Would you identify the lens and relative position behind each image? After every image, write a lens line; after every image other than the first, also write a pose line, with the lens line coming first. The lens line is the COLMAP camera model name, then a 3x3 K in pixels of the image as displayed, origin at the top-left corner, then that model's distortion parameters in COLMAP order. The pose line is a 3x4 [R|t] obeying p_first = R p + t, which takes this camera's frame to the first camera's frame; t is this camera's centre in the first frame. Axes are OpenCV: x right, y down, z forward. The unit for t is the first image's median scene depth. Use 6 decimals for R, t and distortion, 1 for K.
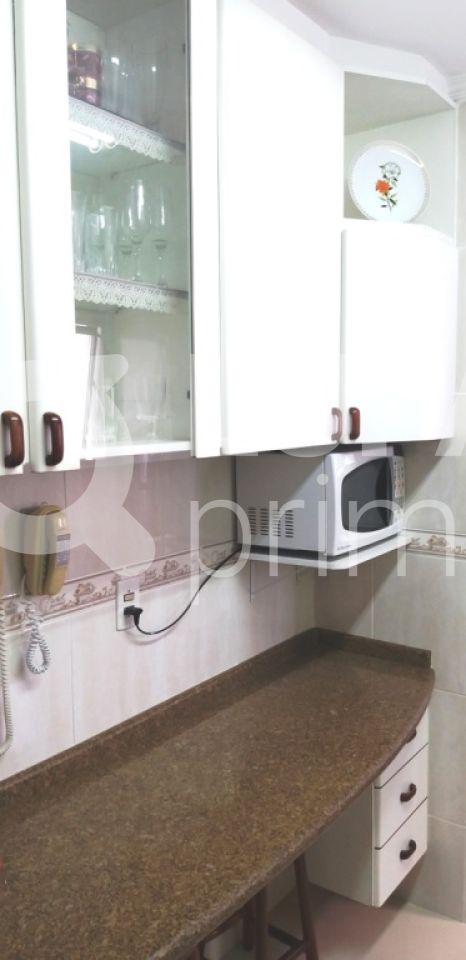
lens RADIAL K [[764.8, 0, 219.1], [0, 764.8, 484.3], [0, 0, 1]] dist [0.111514, -0.182123]
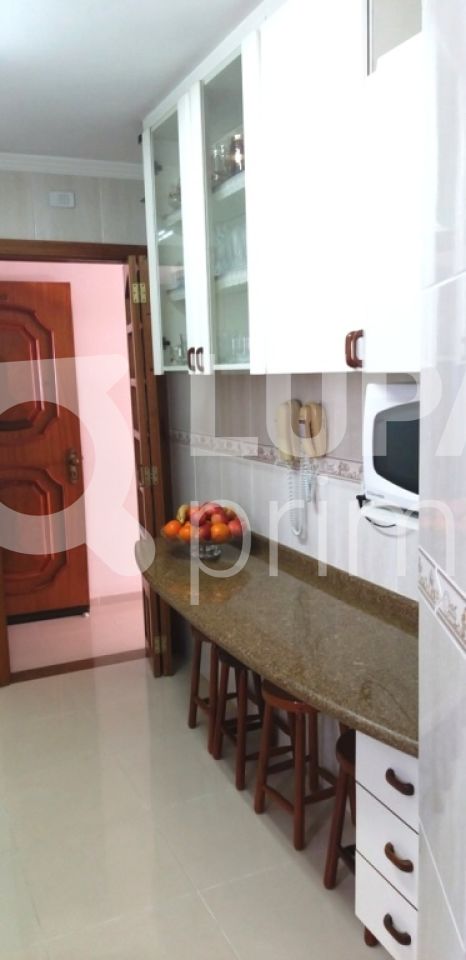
lens RADIAL K [[764.8, 0, 219.1], [0, 764.8, 484.3], [0, 0, 1]] dist [0.111514, -0.182123]
pose [[-0.496940, 0.157911, -0.853296, 1.097110], [-0.057898, 0.975080, 0.214167, -0.117924], [0.865851, 0.155832, -0.475413, 1.390415]]
